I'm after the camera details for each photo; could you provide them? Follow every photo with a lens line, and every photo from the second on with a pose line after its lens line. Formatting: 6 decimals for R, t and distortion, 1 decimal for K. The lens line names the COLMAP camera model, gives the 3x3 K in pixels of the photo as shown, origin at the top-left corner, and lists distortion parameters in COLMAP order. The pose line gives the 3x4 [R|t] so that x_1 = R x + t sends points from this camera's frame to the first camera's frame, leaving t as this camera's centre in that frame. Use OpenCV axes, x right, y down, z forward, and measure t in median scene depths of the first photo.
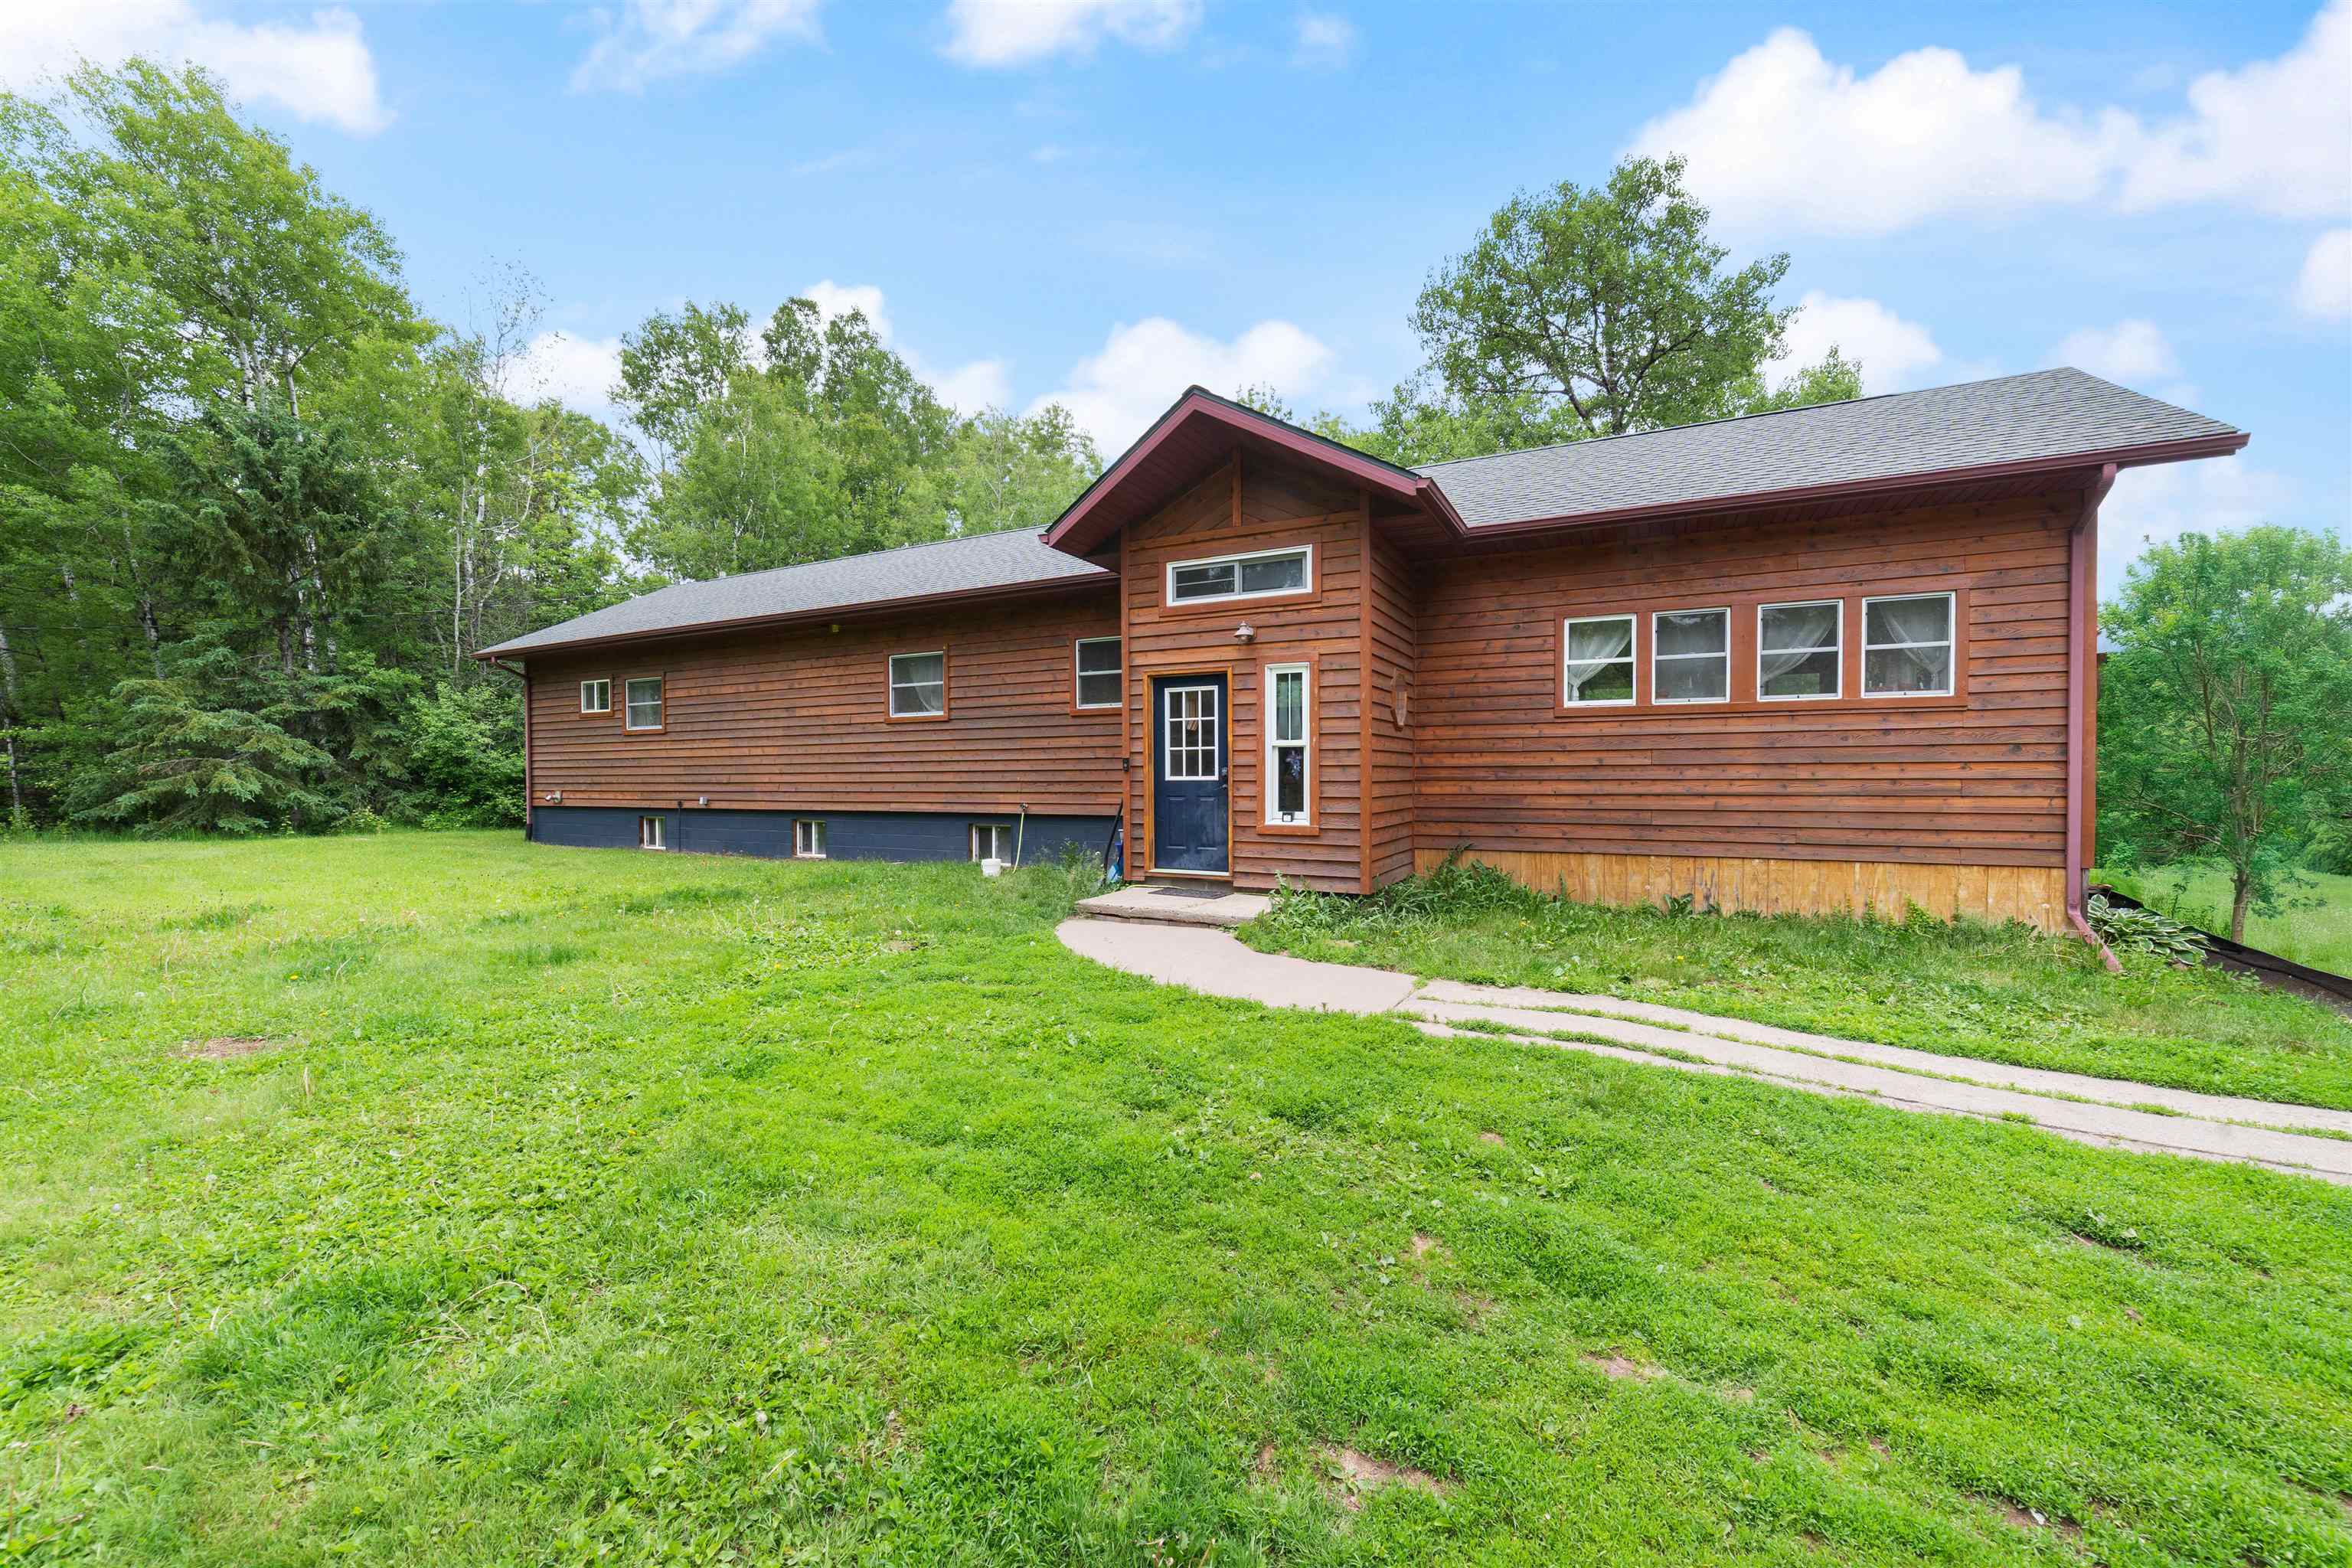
lens RADIAL K [[931.2, 0, 1181.1], [0, 931.2, 789.4], [0, 0, 1]] dist [-0.014754, 0.005594]
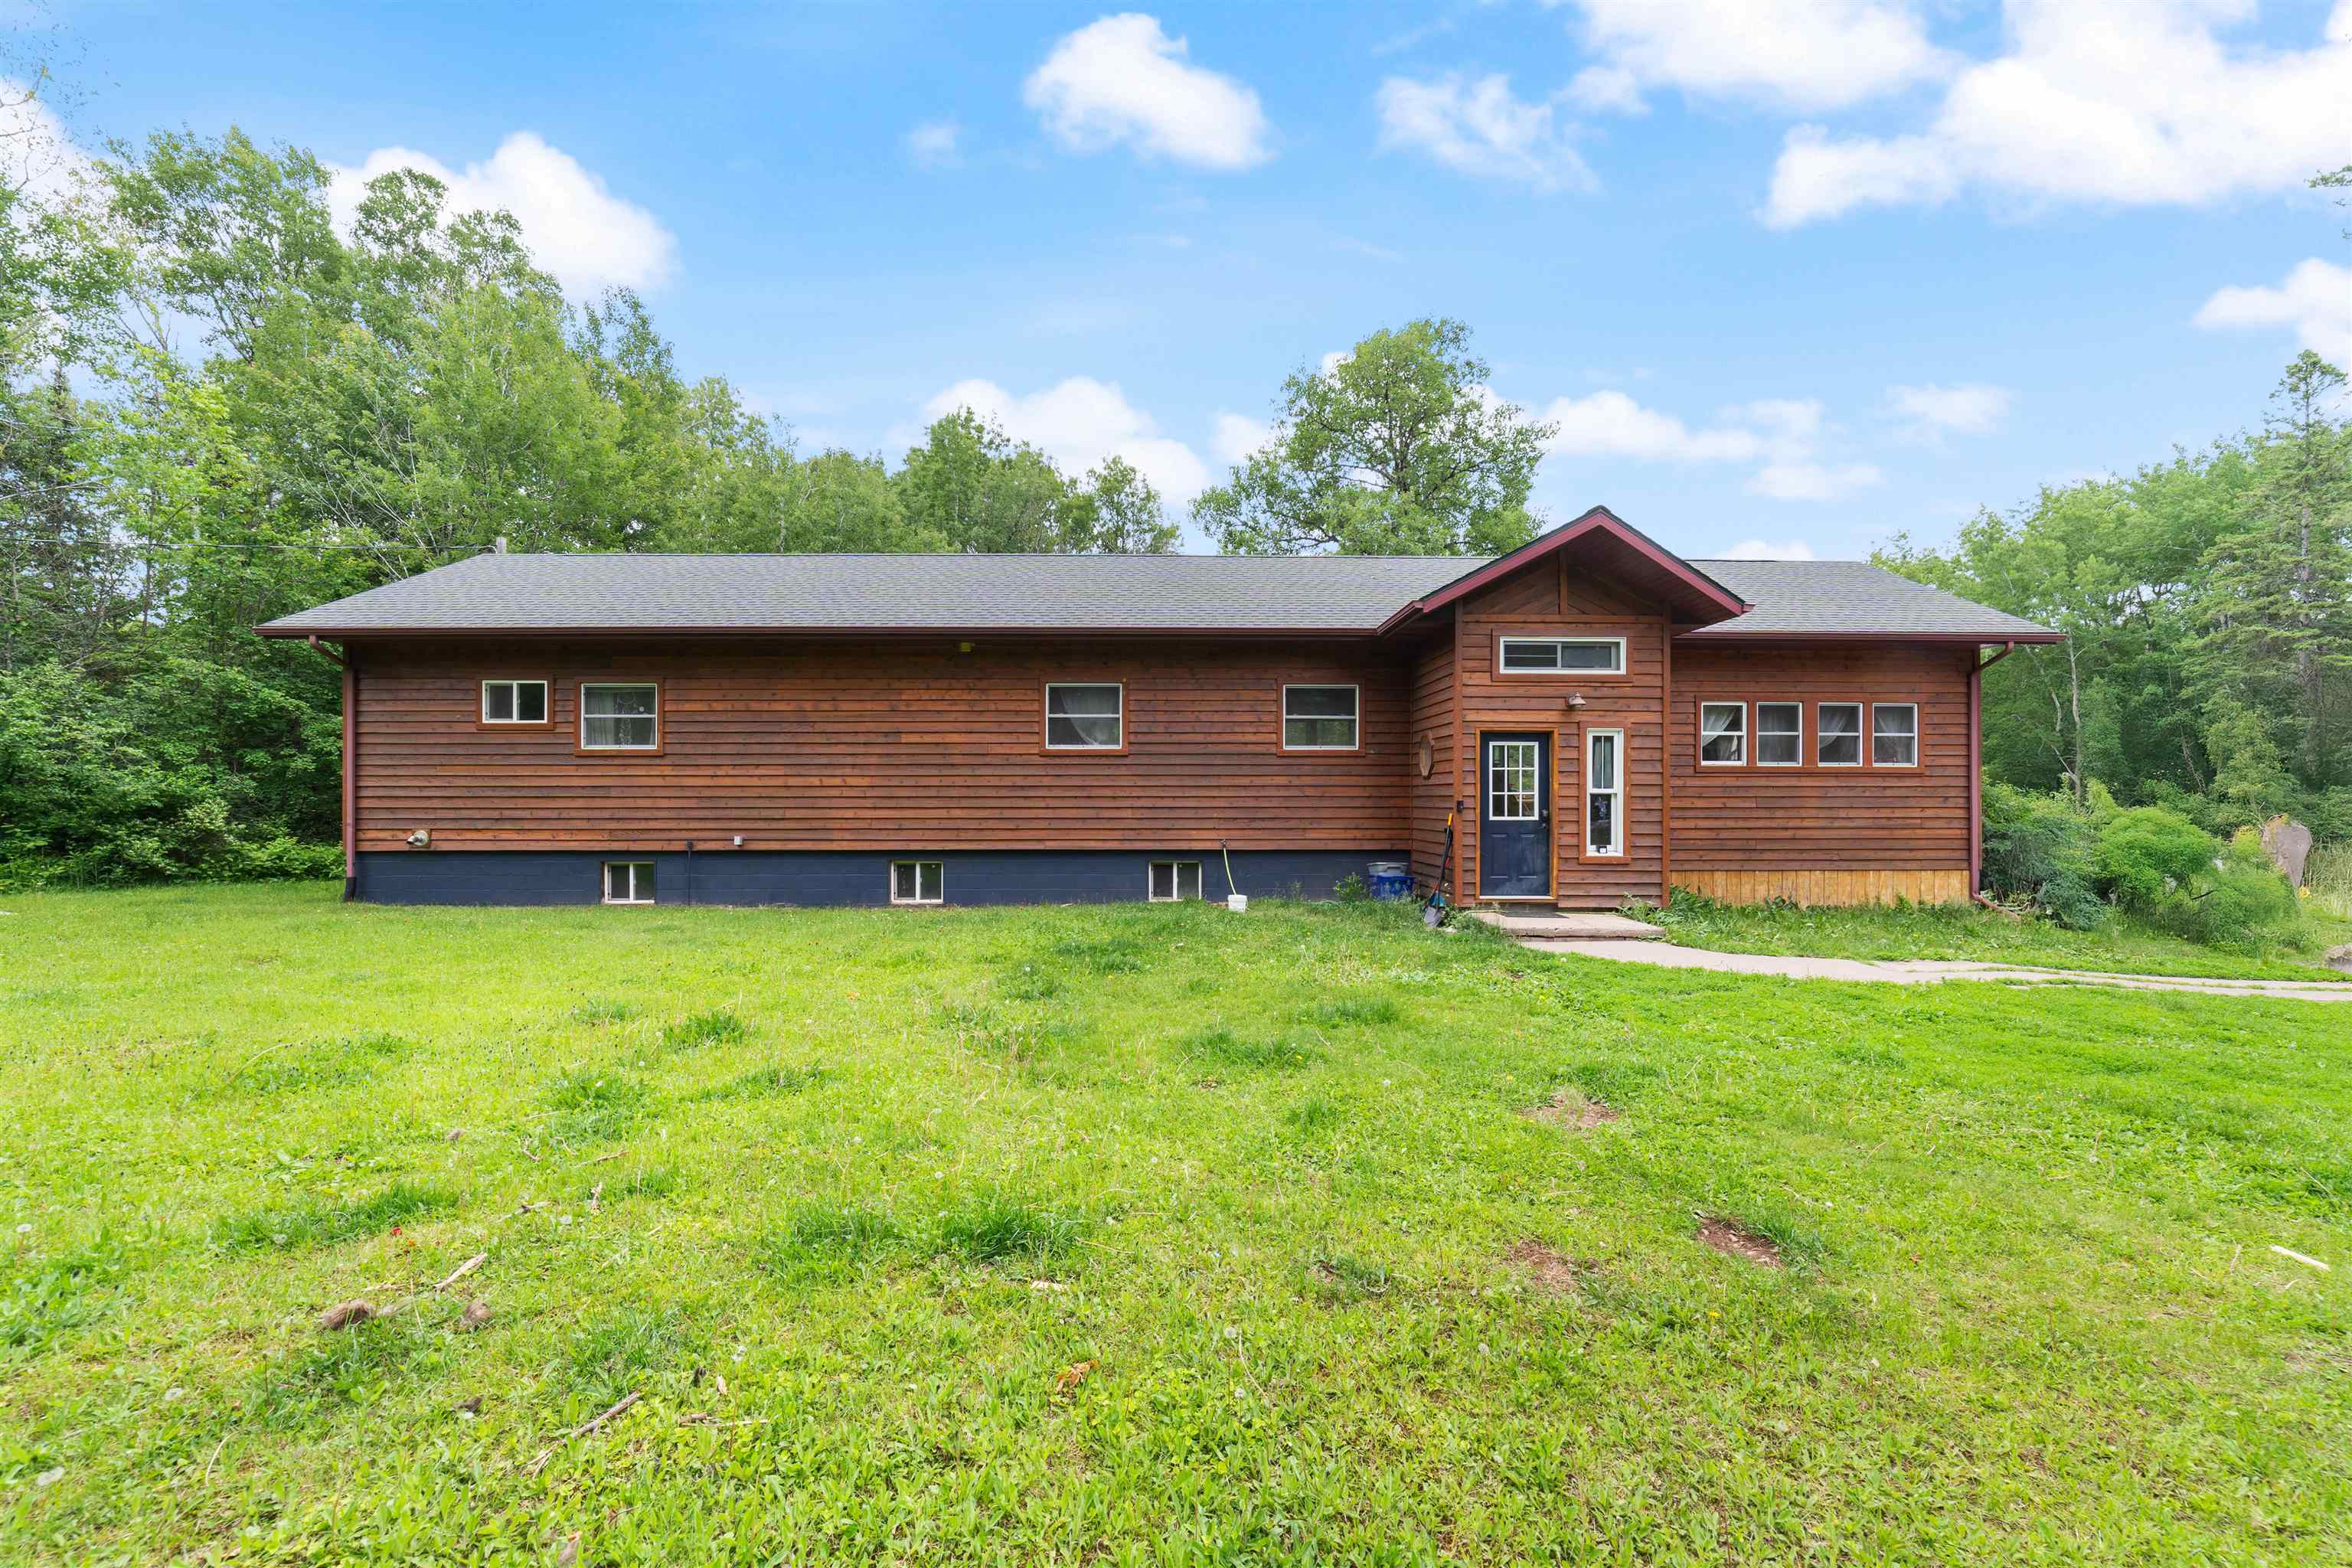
lens RADIAL K [[931.2, 0, 1185.2], [0, 931.2, 789.3], [0, 0, 1]] dist [-0.014754, 0.005594]
pose [[0.873081, 0.008693, 0.487498, -0.937458], [0.001516, 0.999788, -0.020543, -0.025649], [-0.487573, 0.018675, 0.872883, 0.167346]]
